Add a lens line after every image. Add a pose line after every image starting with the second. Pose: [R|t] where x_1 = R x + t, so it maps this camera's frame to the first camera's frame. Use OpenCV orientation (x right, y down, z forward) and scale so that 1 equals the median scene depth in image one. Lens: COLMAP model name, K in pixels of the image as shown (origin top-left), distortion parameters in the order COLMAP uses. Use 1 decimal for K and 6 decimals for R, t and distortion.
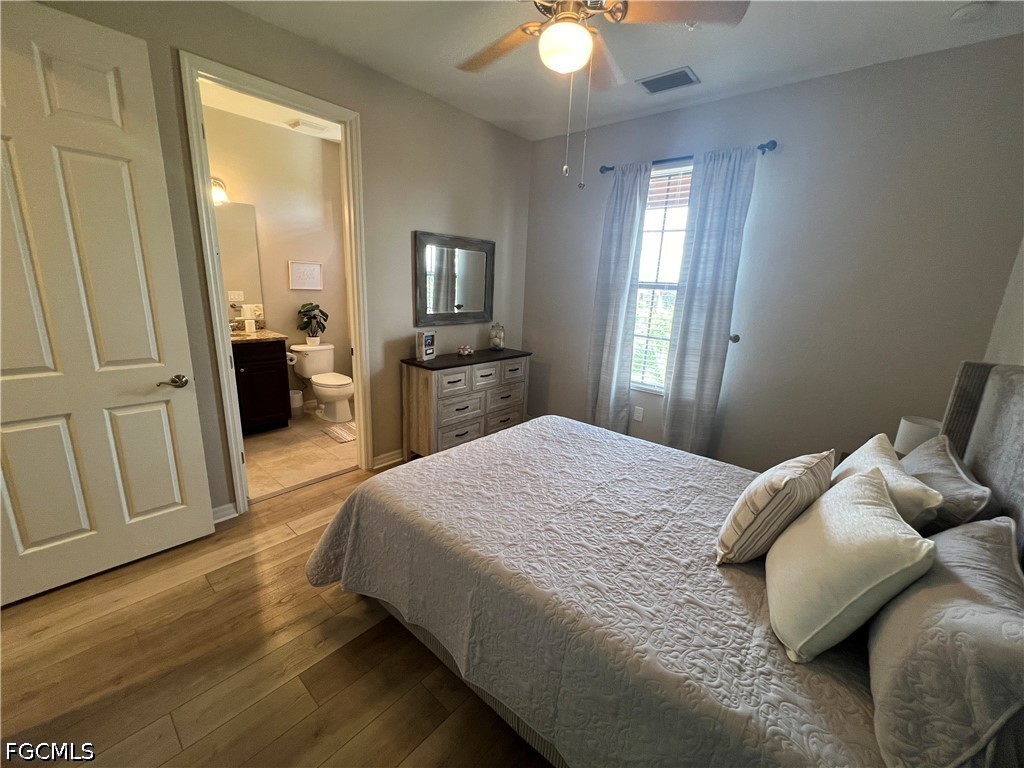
lens RADIAL K [[412.7, 0, 511.4], [0, 412.7, 382.7], [0, 0, 1]] dist [0.000755, -0.000003]
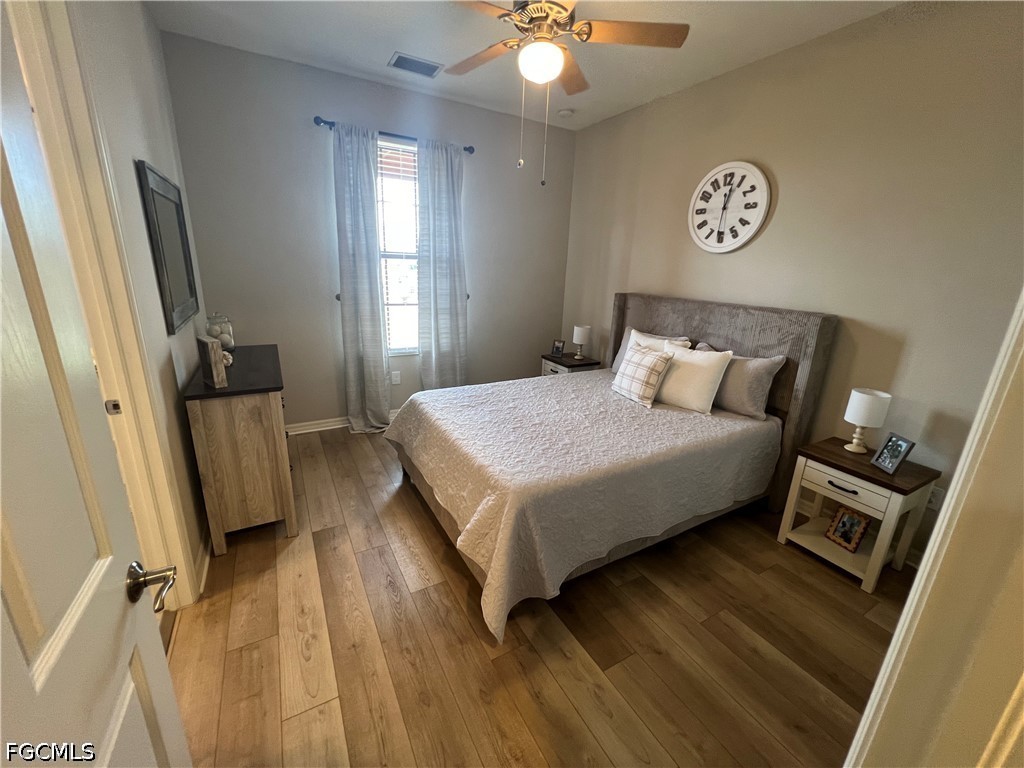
lens RADIAL K [[412.7, 0, 511.6], [0, 412.7, 383.9], [0, 0, 1]] dist [0.000755, -0.000003]
pose [[0.334885, -0.294978, 0.894897, -0.746760], [0.201118, 0.950226, 0.237954, -0.139367], [-0.920545, 0.100293, 0.377541, 0.438034]]
